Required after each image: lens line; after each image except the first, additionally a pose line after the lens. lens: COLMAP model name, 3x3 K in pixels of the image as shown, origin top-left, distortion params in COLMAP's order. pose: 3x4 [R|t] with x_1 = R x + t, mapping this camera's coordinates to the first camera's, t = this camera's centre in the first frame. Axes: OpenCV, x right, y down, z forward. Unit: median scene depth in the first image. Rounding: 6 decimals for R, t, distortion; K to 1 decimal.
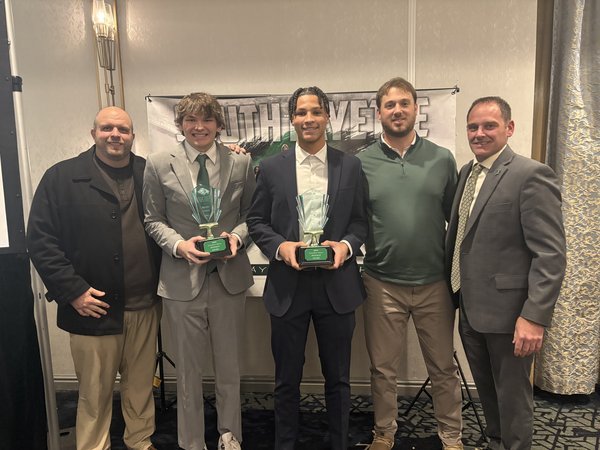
lens RADIAL K [[453.6, 0, 300.5], [0, 453.6, 229.6], [0, 0, 1]] dist [0.053884, -0.073571]
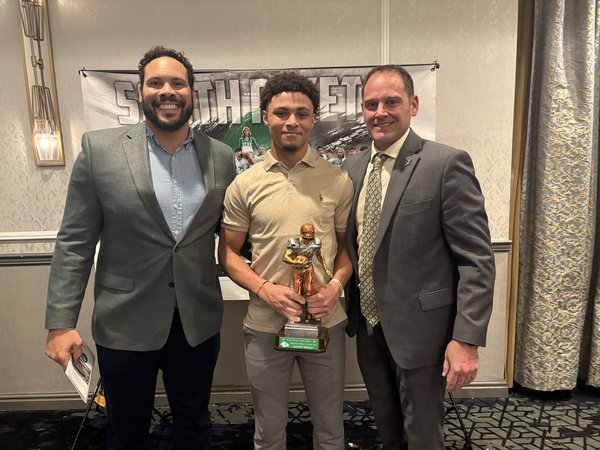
lens RADIAL K [[452.9, 0, 296.4], [0, 452.9, 227.2], [0, 0, 1]] dist [0.055094, -0.077889]
pose [[0.996359, -0.020294, 0.082806, -0.013664], [0.017987, 0.999432, 0.028508, -0.017277], [-0.083337, -0.026915, 0.996158, 0.110929]]
